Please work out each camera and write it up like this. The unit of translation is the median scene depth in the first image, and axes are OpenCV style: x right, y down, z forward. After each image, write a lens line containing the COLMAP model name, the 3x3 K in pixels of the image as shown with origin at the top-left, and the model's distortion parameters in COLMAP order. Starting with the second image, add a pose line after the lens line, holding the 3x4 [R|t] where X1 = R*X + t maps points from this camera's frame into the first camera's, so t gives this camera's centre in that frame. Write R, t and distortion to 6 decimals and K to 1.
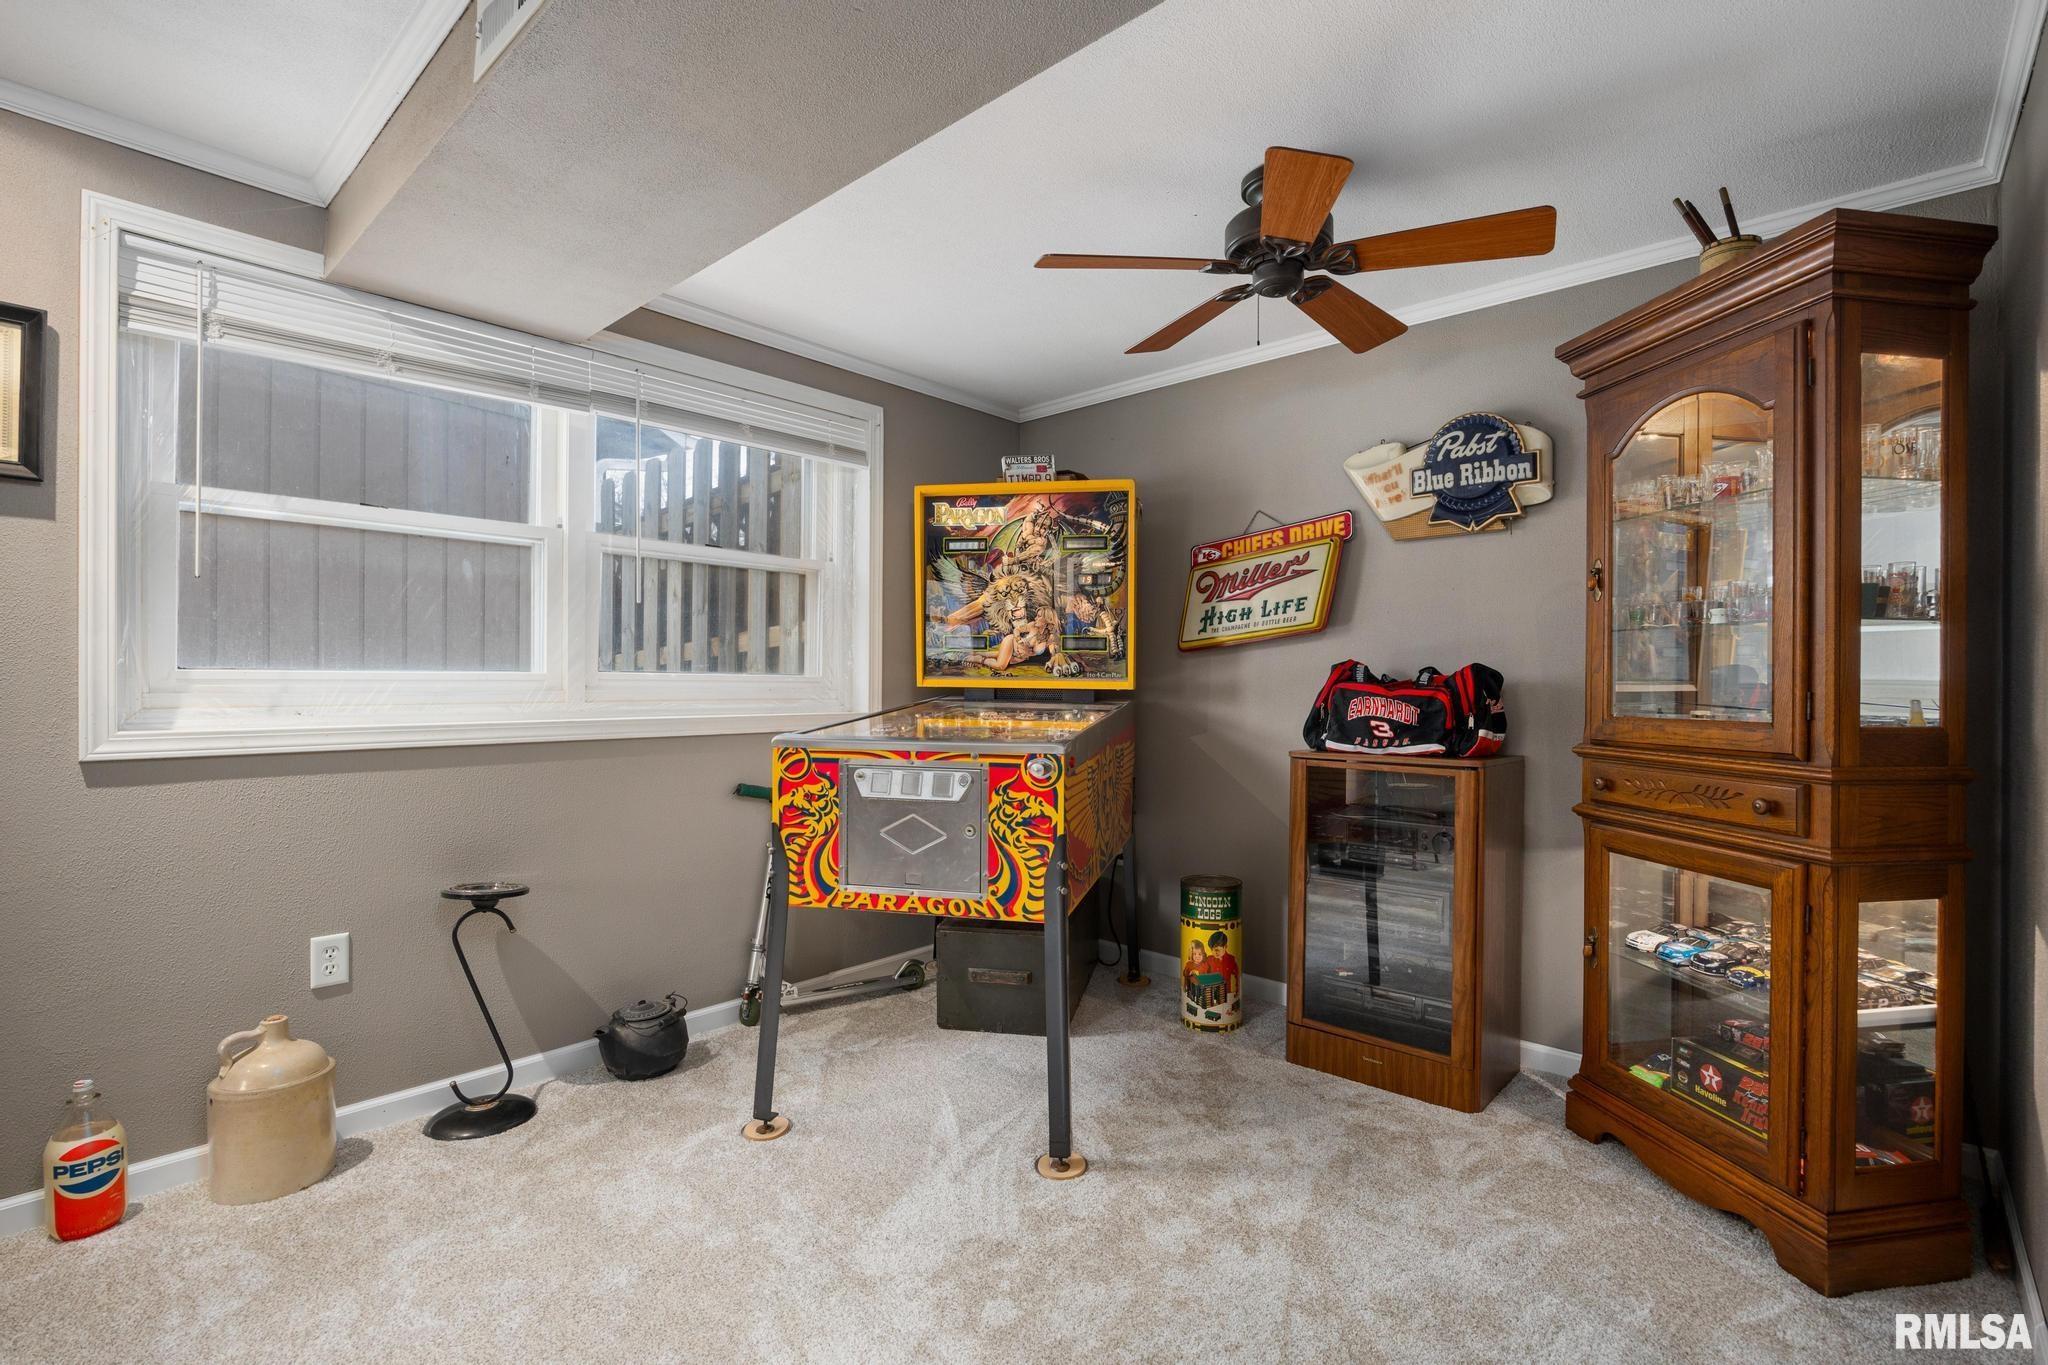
lens RADIAL K [[932.1, 0, 1024.9], [0, 932.1, 682.6], [0, 0, 1]] dist [-0.000912, -0.000454]
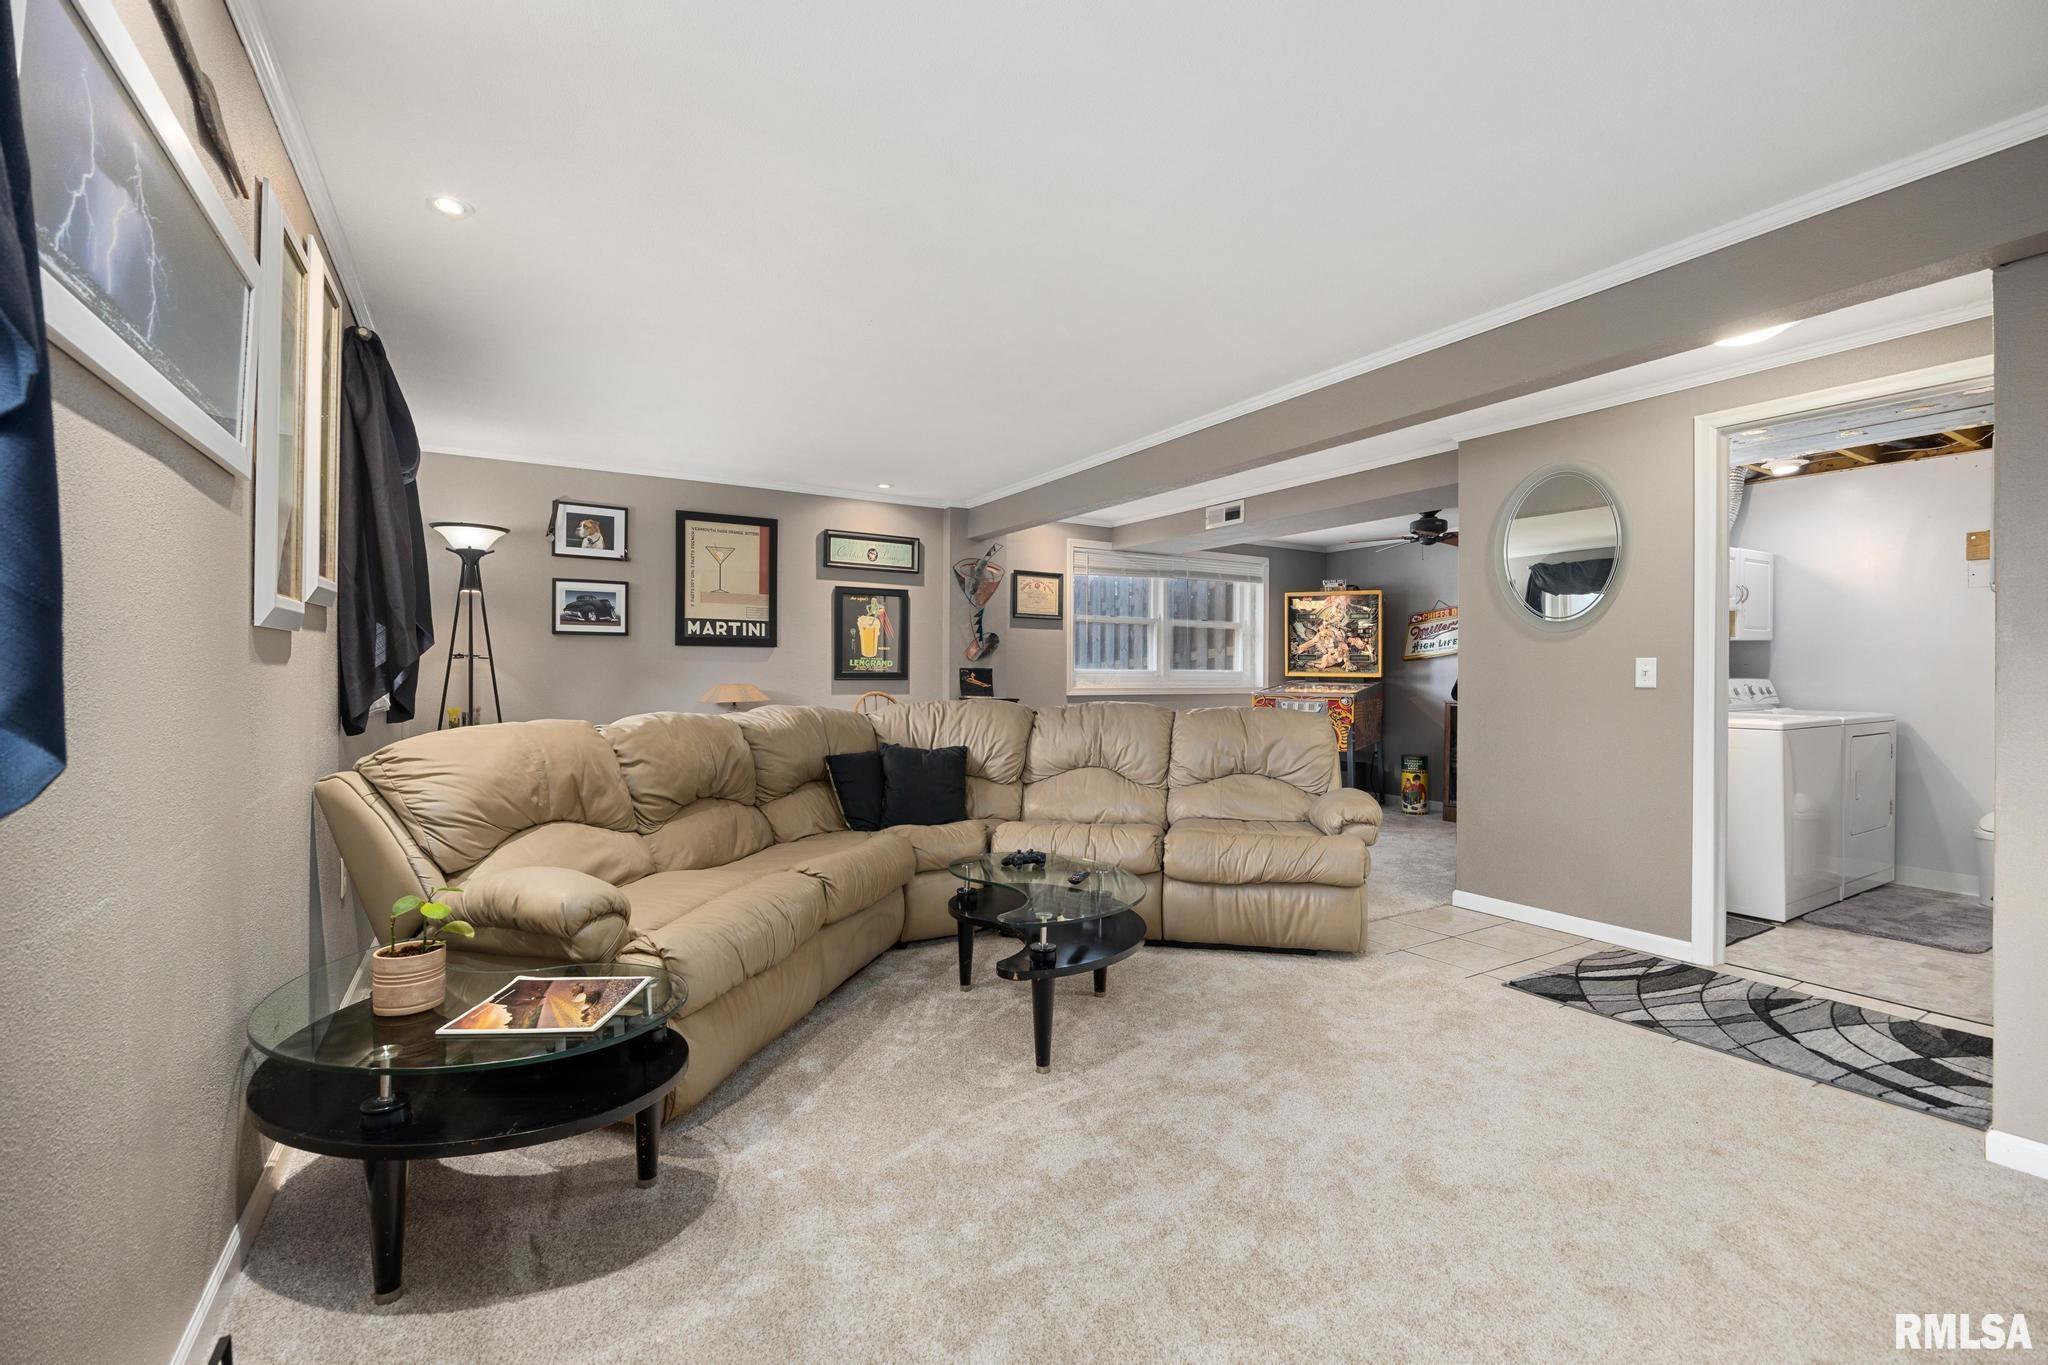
lens RADIAL K [[882.5, 0, 1027.4], [0, 882.5, 675.9], [0, 0, 1]] dist [-0.001500, -0.000034]
pose [[0.959056, 0.001593, -0.283212, -0.111321], [-0.001174, 0.999998, 0.001650, 0.001758], [0.283214, -0.001250, 0.959056, -1.406148]]
